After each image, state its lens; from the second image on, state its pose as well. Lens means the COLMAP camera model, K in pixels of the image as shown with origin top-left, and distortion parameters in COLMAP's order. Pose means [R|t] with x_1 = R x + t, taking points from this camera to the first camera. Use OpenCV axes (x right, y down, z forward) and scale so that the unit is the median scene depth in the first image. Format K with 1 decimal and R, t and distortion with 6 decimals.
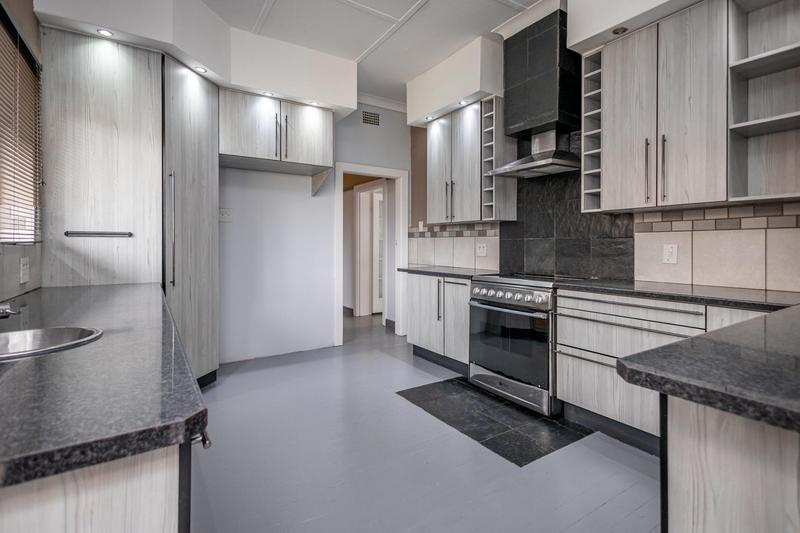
lens RADIAL K [[391.9, 0, 397.7], [0, 391.9, 246.2], [0, 0, 1]] dist [-0.000547, -0.001068]
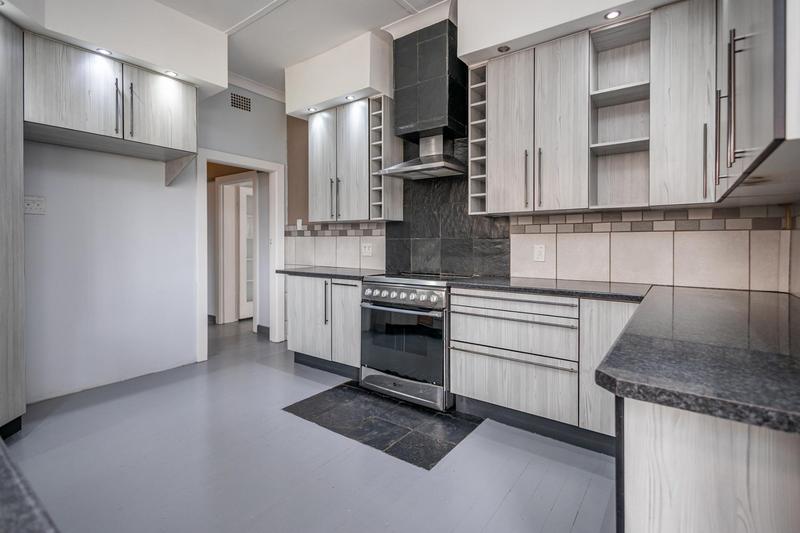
lens RADIAL K [[380.1, 0, 403.9], [0, 380.1, 246.9], [0, 0, 1]] dist [0.001003, -0.000132]
pose [[0.930925, -0.003548, 0.365194, -0.062174], [0.000748, 0.999969, 0.007809, -0.005860], [-0.365210, -0.006997, 0.930899, 0.087002]]
